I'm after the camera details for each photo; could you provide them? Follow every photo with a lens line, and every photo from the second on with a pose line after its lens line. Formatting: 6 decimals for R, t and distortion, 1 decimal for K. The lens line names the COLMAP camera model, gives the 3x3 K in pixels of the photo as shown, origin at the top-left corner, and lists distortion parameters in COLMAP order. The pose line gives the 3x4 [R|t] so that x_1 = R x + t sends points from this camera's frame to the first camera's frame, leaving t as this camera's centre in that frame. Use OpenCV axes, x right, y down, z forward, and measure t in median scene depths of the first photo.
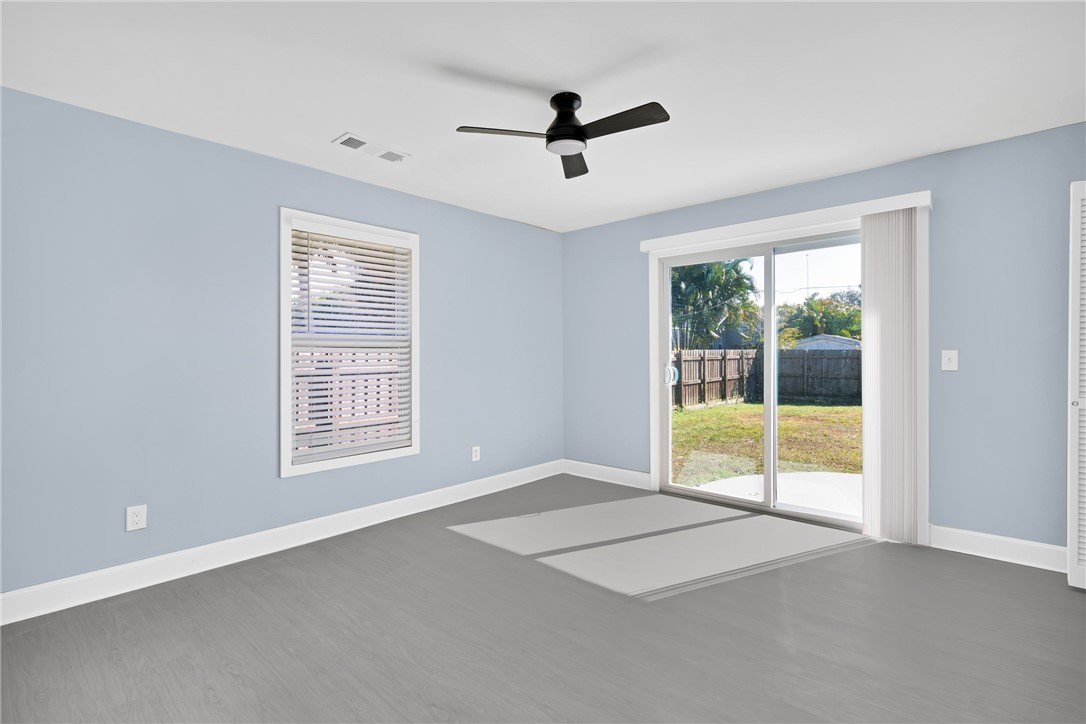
lens RADIAL K [[520.4, 0, 537.0], [0, 520.4, 350.8], [0, 0, 1]] dist [0.000538, 0.002235]
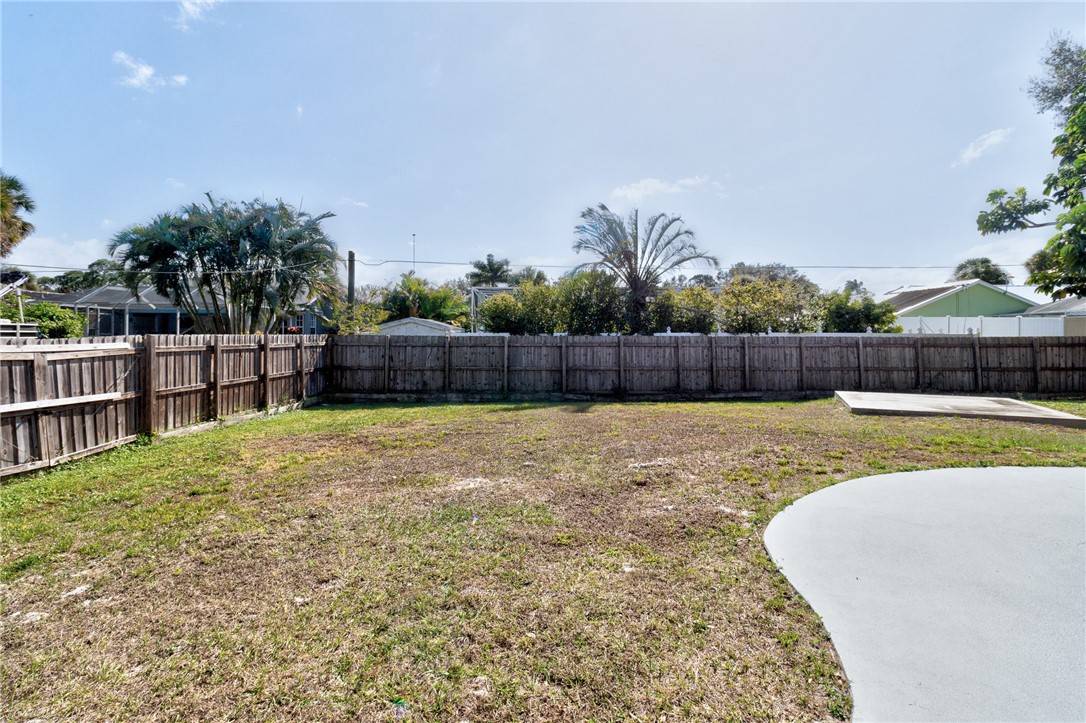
lens RADIAL K [[520.4, 0, 542.4], [0, 520.4, 352.7], [0, 0, 1]] dist [0.000538, 0.002235]
pose [[0.774509, -0.013618, 0.632417, 0.205058], [-0.006536, 0.999543, 0.029528, -0.000777], [-0.632530, -0.027003, 0.774065, 0.244603]]
